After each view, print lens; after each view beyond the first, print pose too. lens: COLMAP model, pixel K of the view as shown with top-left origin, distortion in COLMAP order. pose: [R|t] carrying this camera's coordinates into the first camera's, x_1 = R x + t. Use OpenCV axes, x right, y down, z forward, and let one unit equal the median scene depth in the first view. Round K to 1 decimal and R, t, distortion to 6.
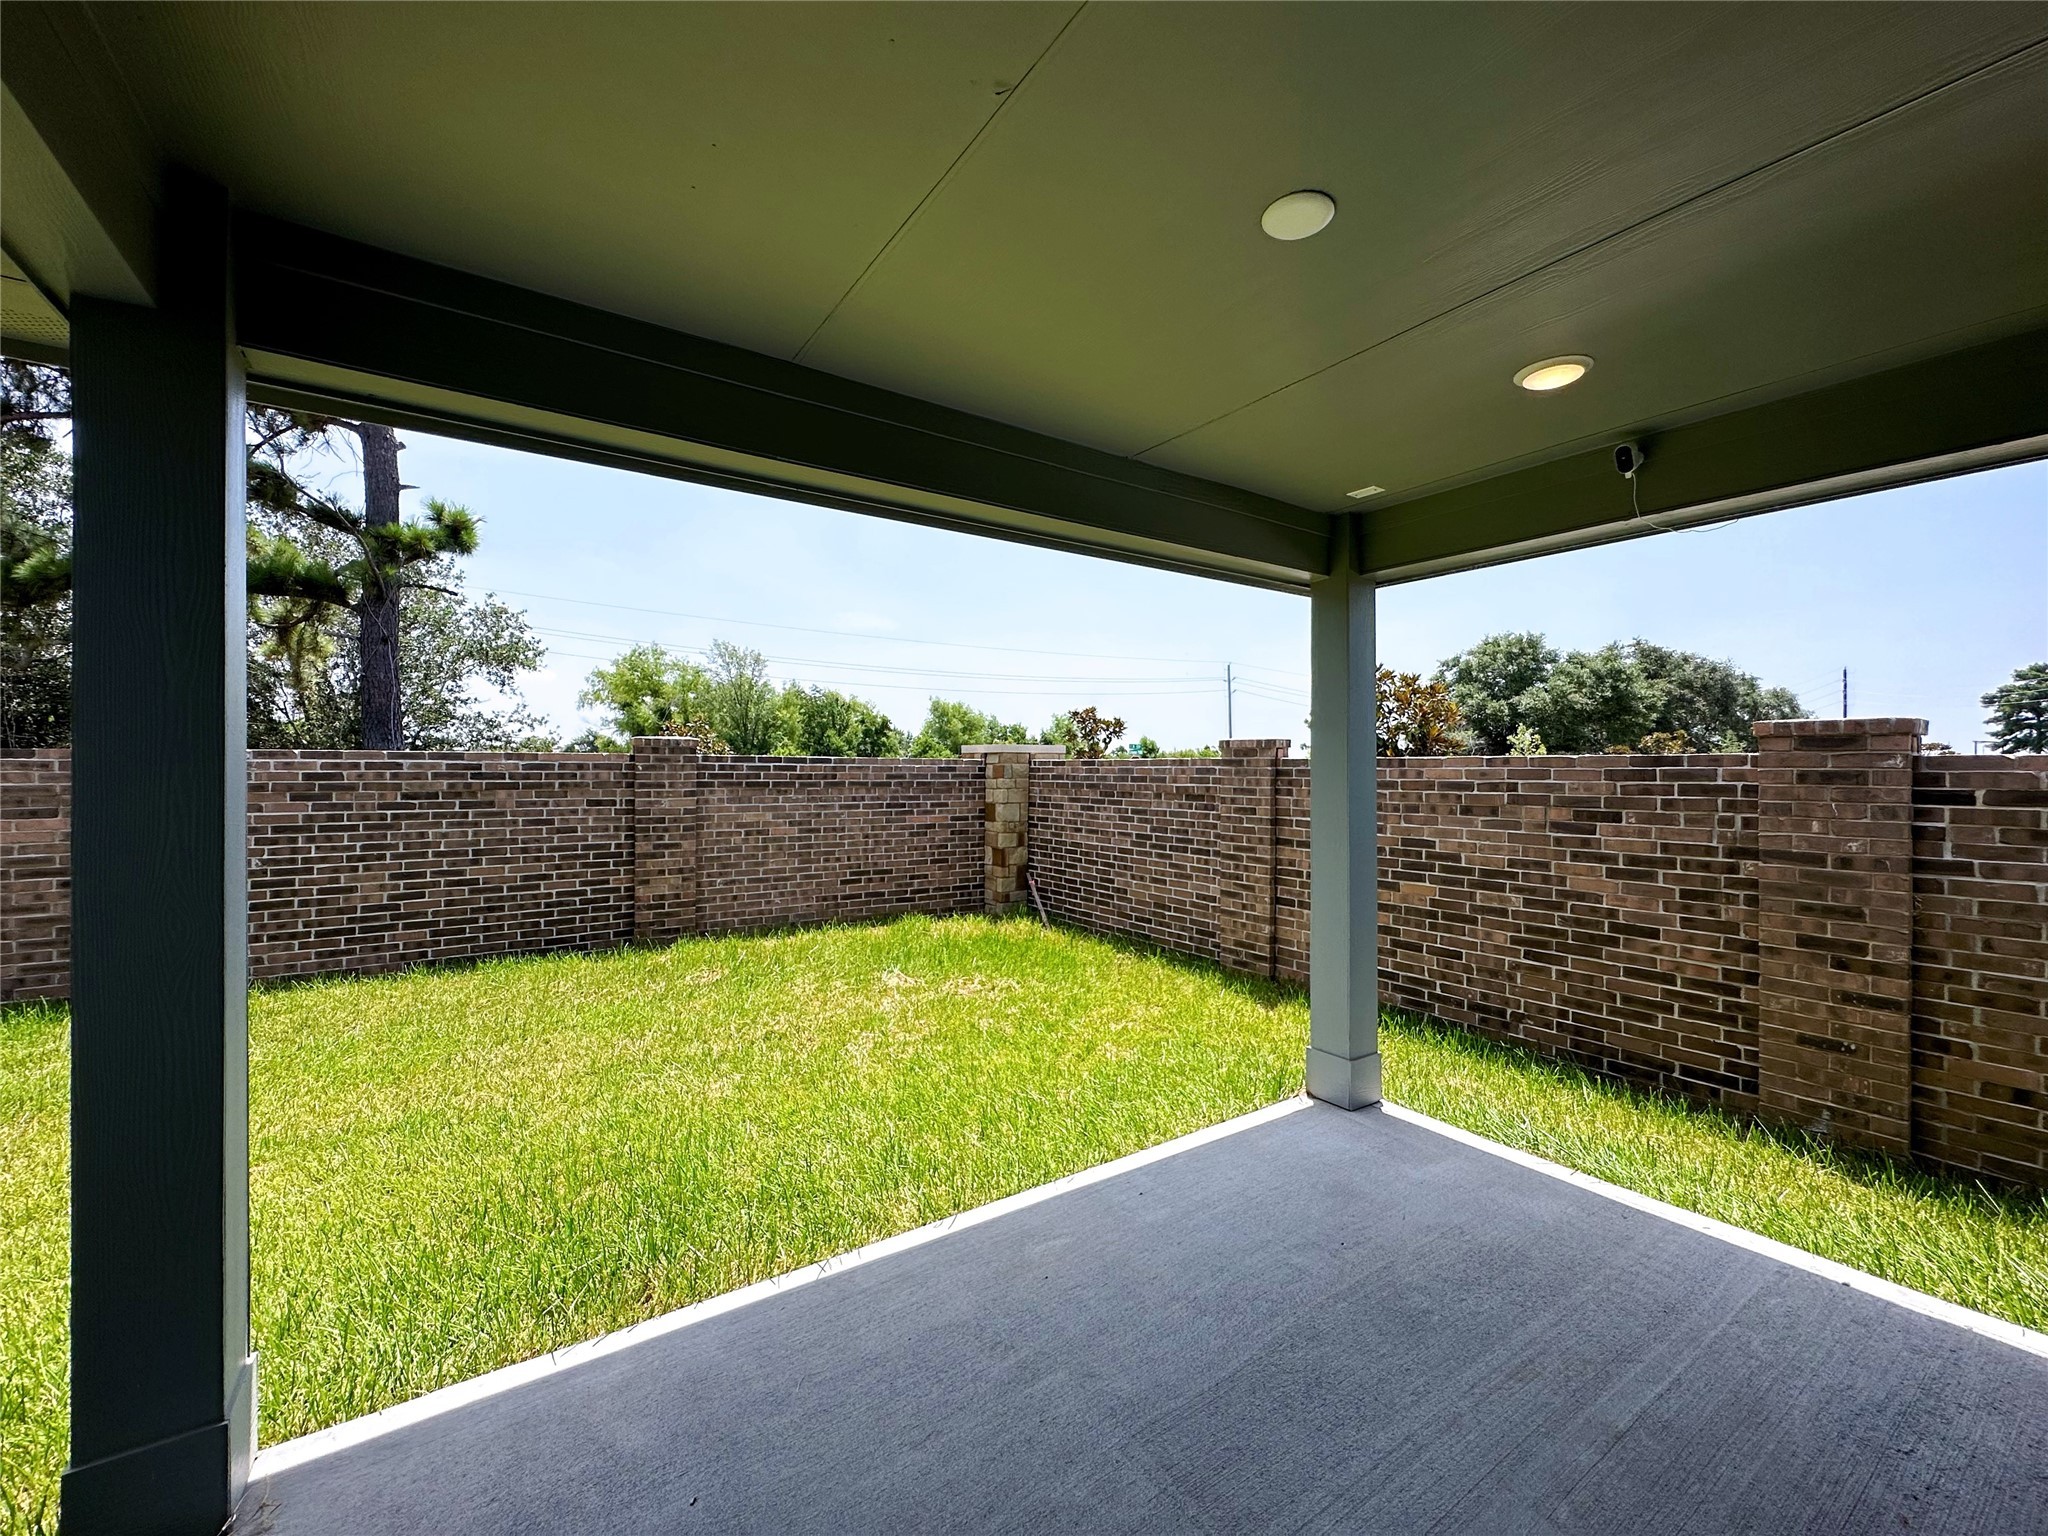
lens RADIAL K [[818.7, 0, 1025.3], [0, 818.7, 769.9], [0, 0, 1]] dist [-0.005114, 0.000317]
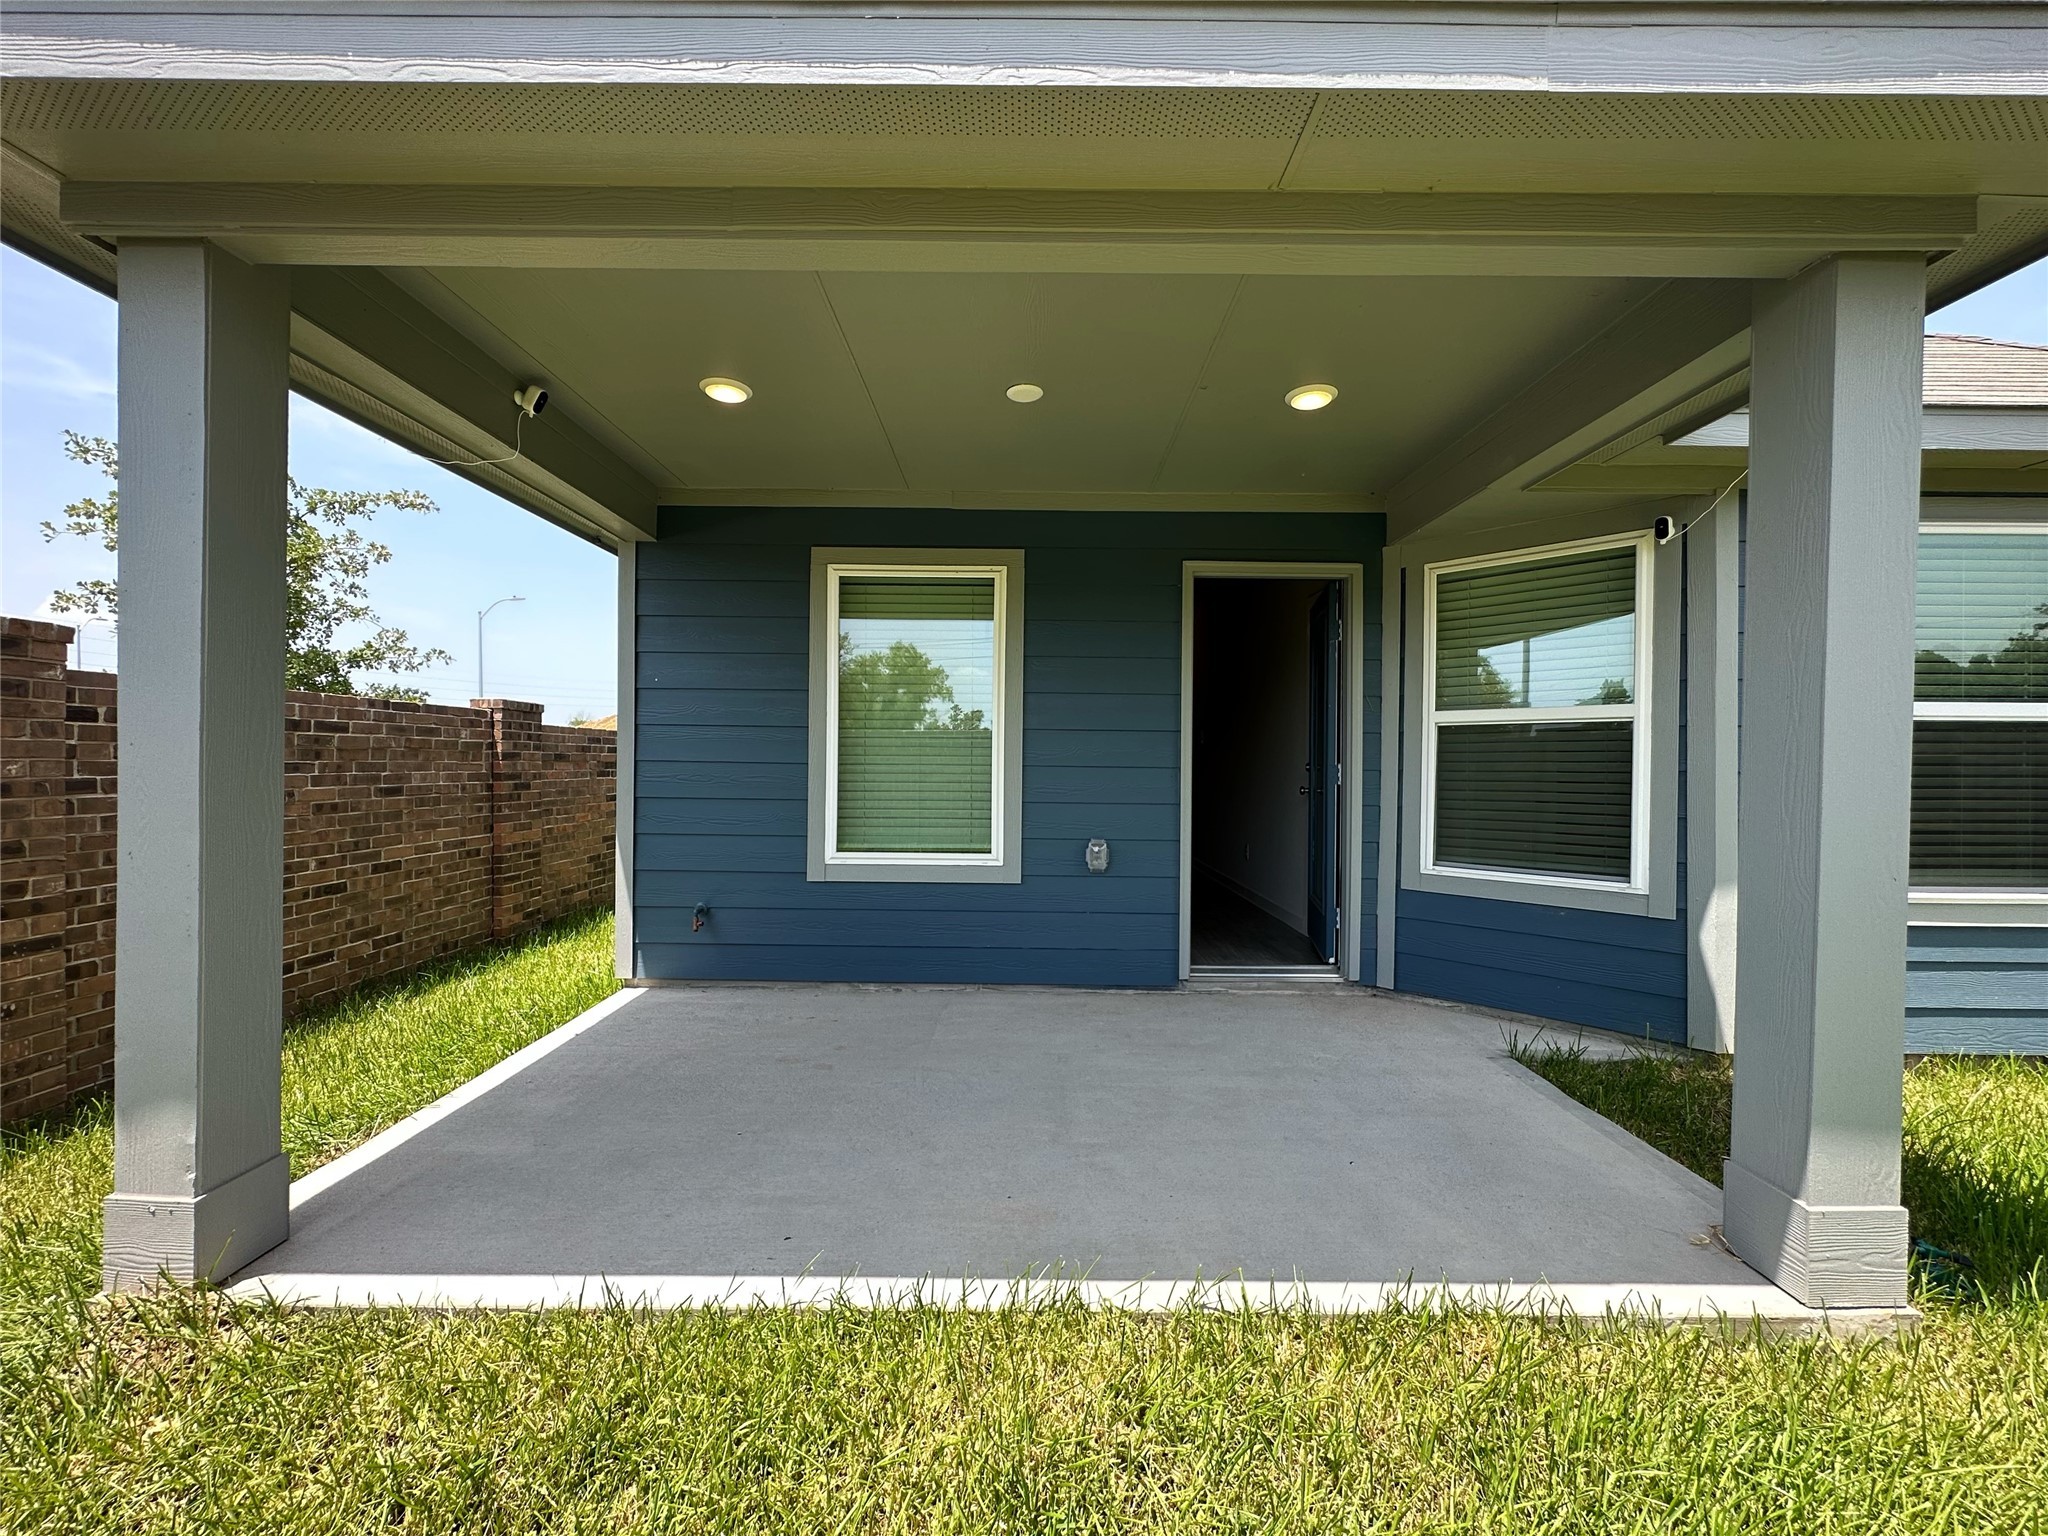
lens RADIAL K [[818.7, 0, 1025.7], [0, 818.7, 765.4], [0, 0, 1]] dist [-0.005114, 0.000317]
pose [[-0.830701, -0.012435, 0.556580, -0.330563], [-0.011296, 0.999921, 0.005482, 0.075399], [-0.556605, -0.001733, -0.830776, 1.148689]]
